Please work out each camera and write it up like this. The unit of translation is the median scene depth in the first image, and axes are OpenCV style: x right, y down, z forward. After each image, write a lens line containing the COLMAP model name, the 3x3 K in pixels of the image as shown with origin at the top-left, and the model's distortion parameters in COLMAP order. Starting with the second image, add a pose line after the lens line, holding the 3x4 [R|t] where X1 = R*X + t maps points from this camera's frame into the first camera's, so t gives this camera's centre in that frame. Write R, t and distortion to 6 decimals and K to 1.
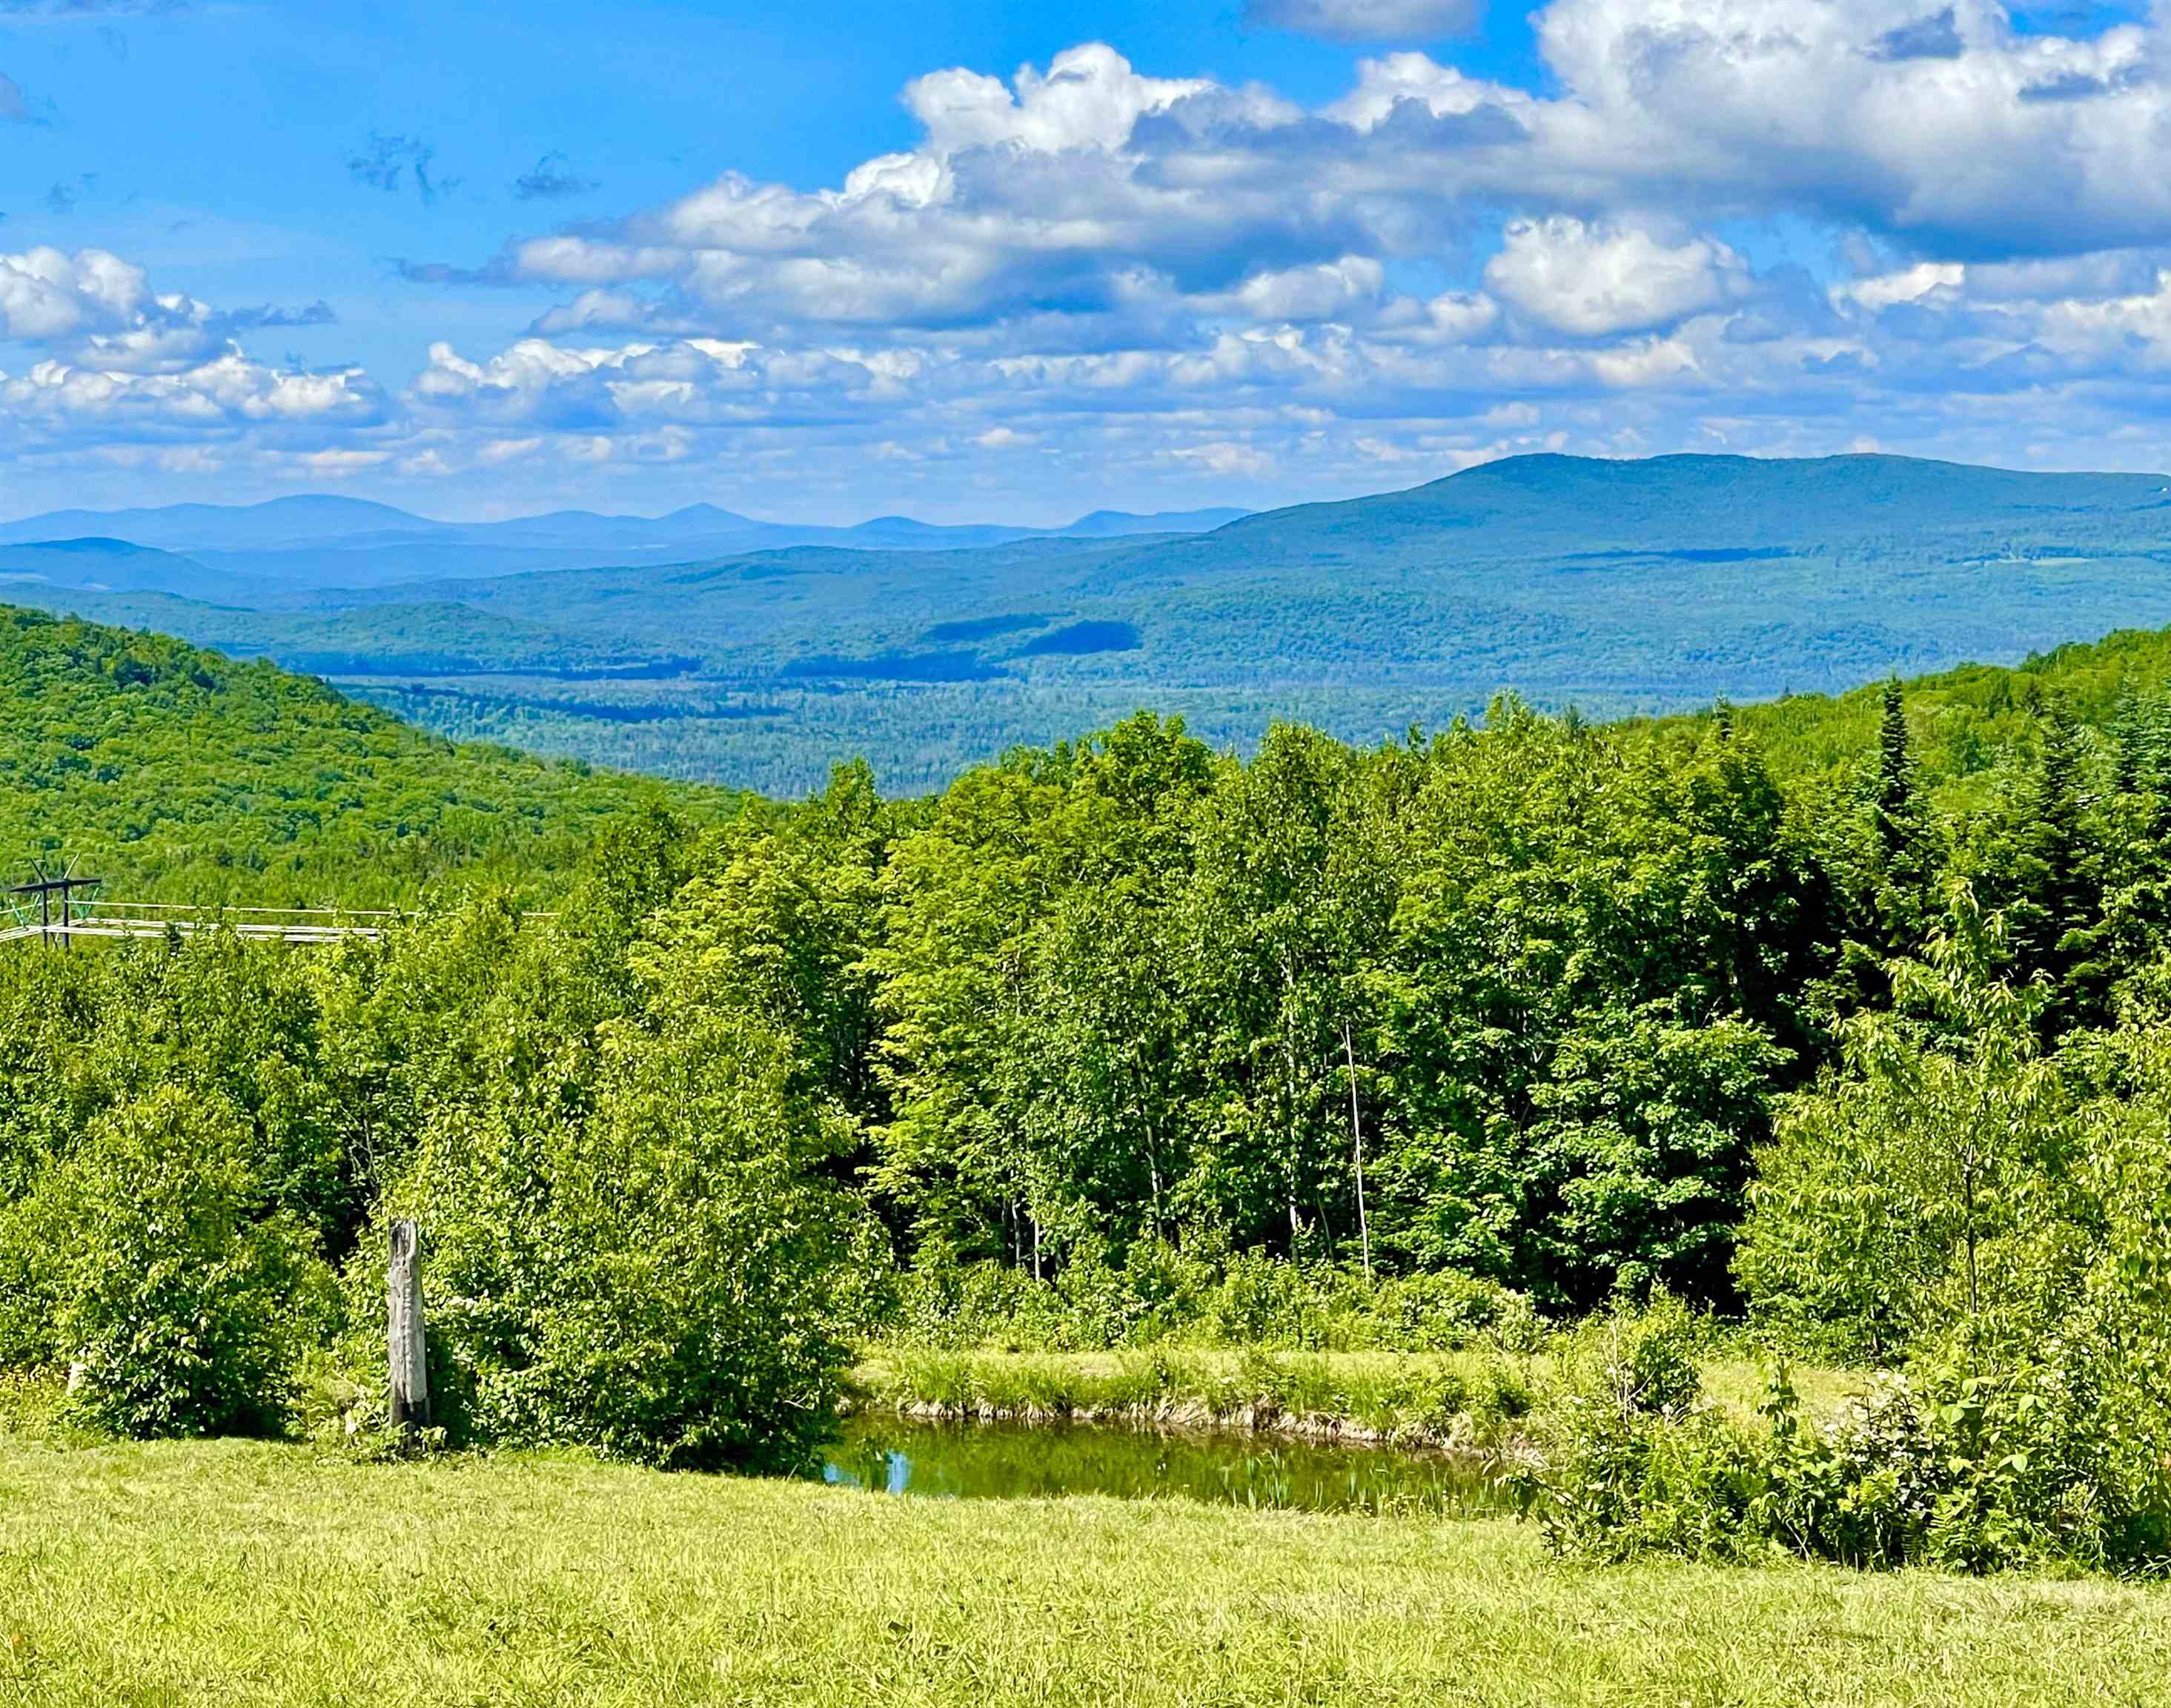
lens RADIAL K [[6189.3, 0, 1084.3], [0, 6189.3, 998.4], [0, 0, 1]] dist [0.118227, 0.692033]
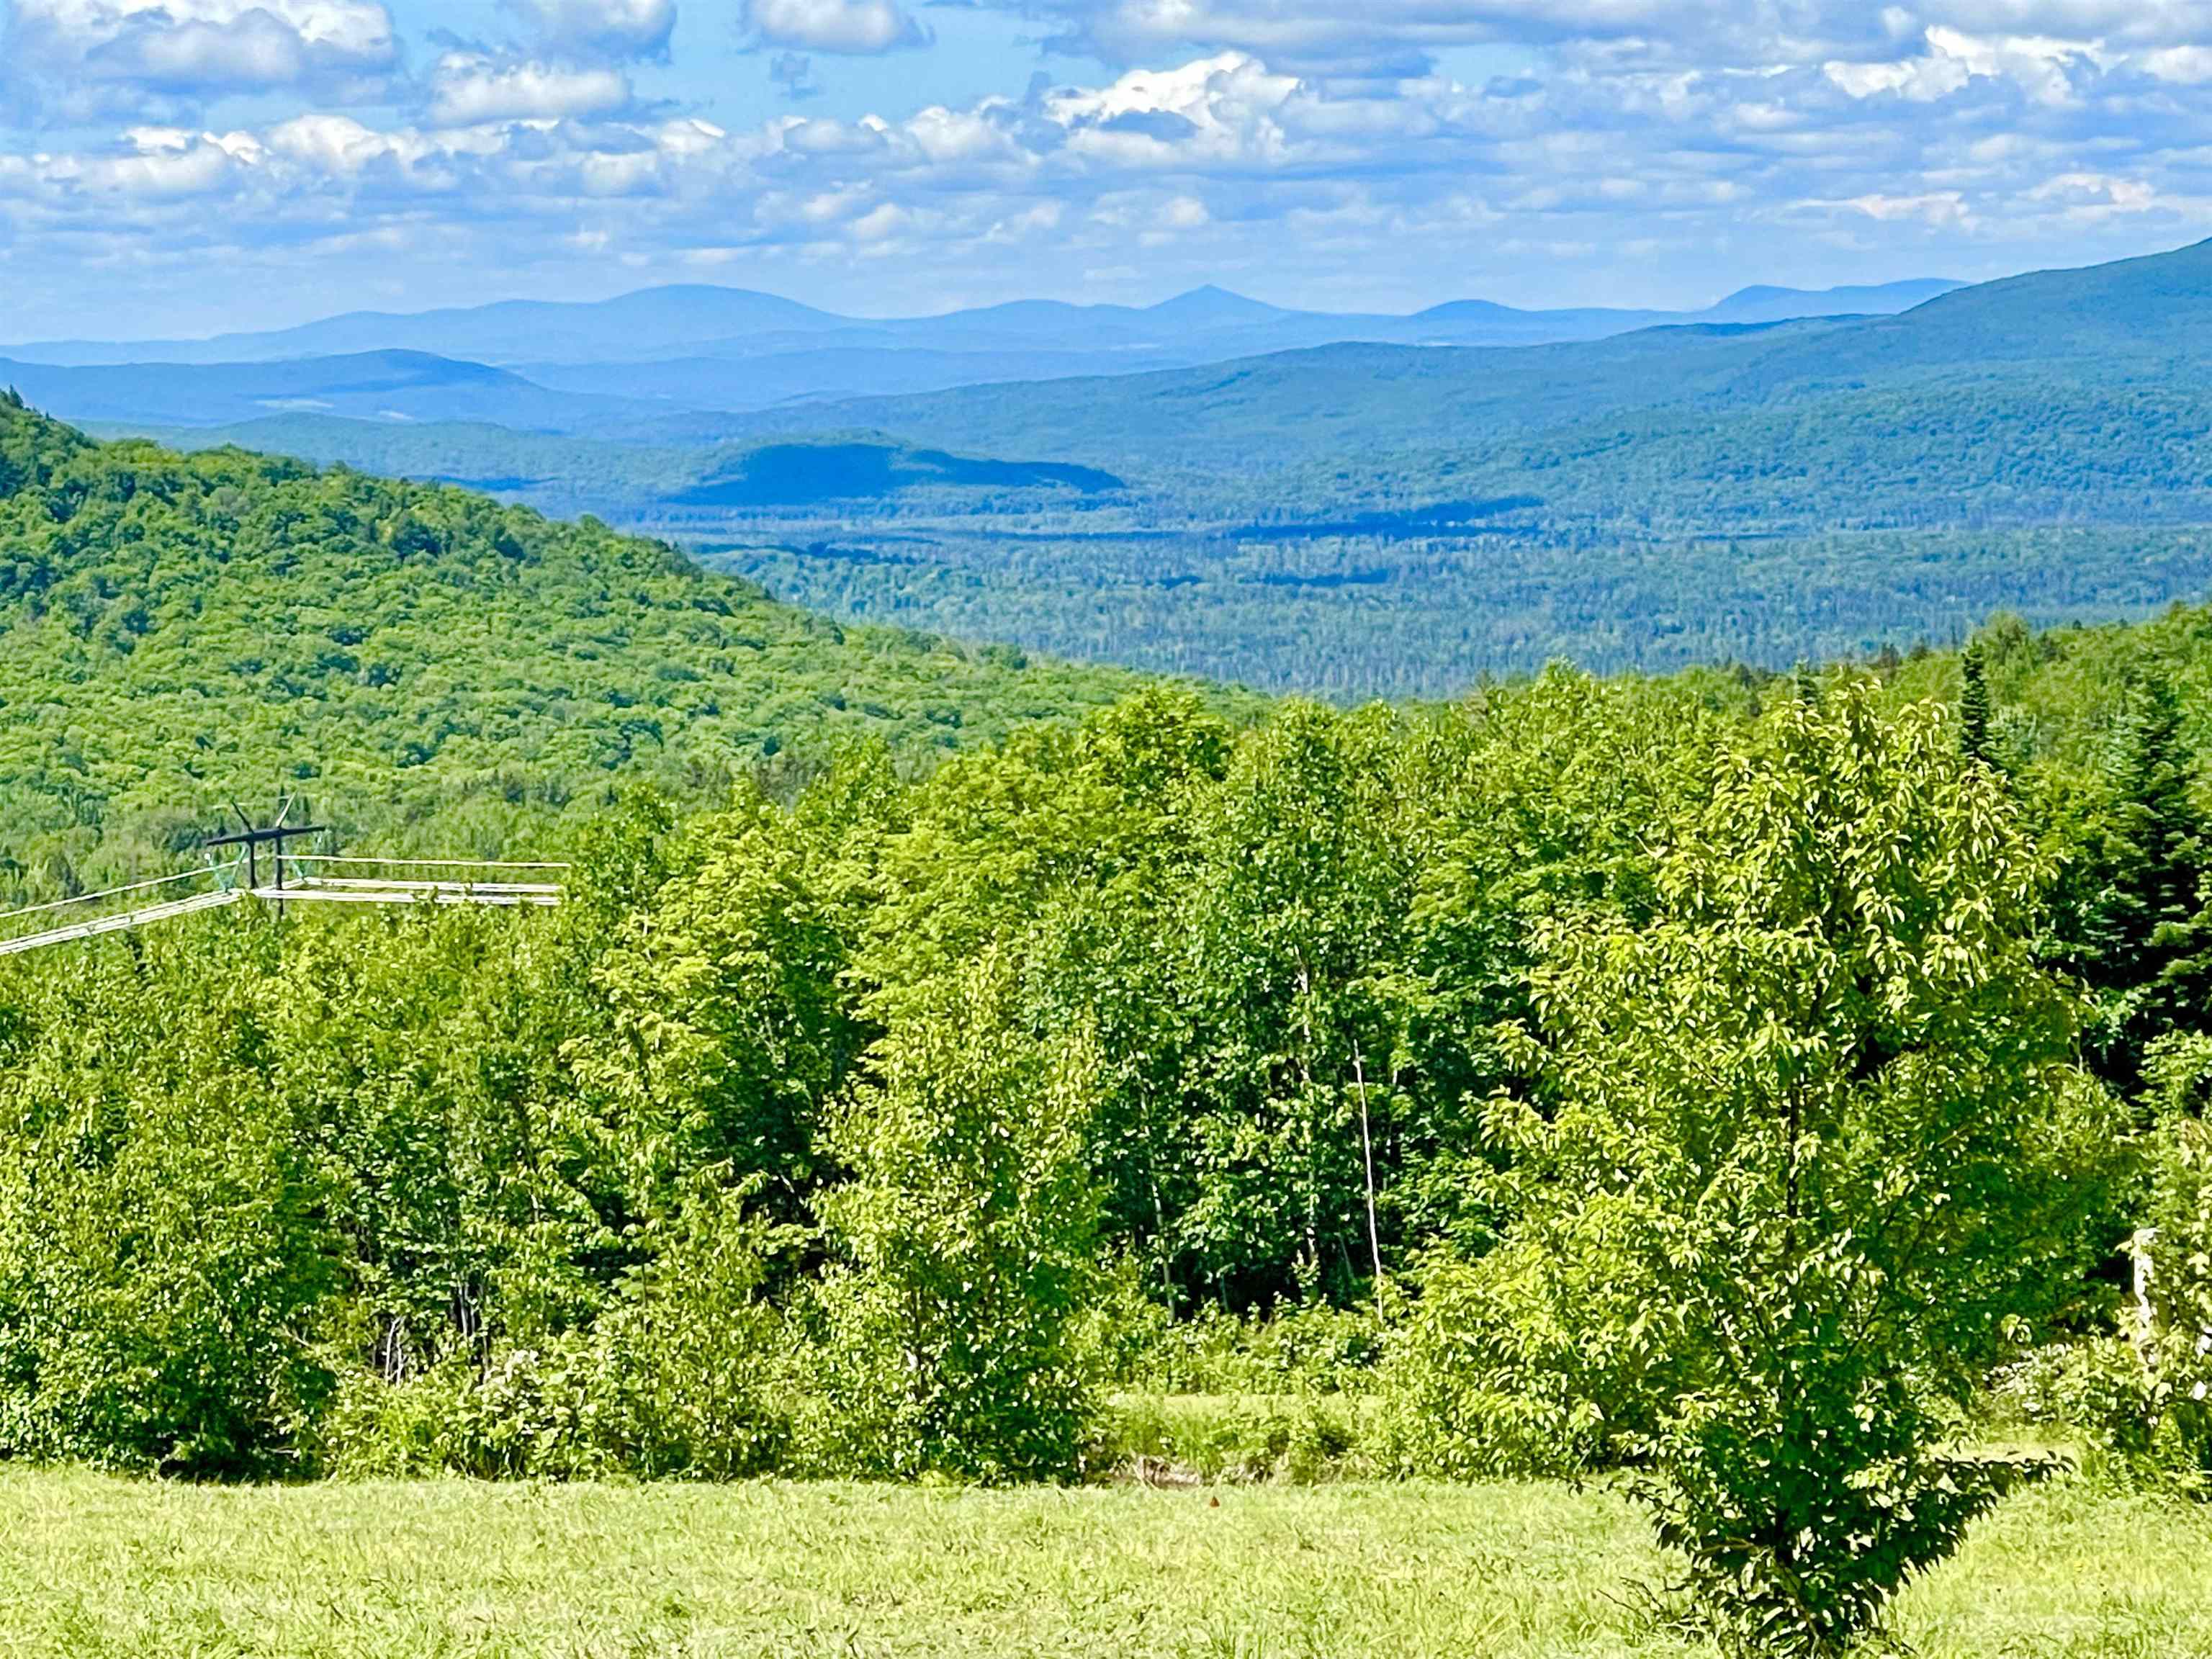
lens RADIAL K [[8605.3, 0, 1106.0], [0, 8605.3, 829.5], [0, 0, 1]] dist [0.009253, 3.404470]
pose [[0.996799, -0.013297, -0.078841, 0.103812], [0.012130, 0.999810, -0.015265, -0.007249], [0.079029, 0.014260, 0.996770, -0.245929]]
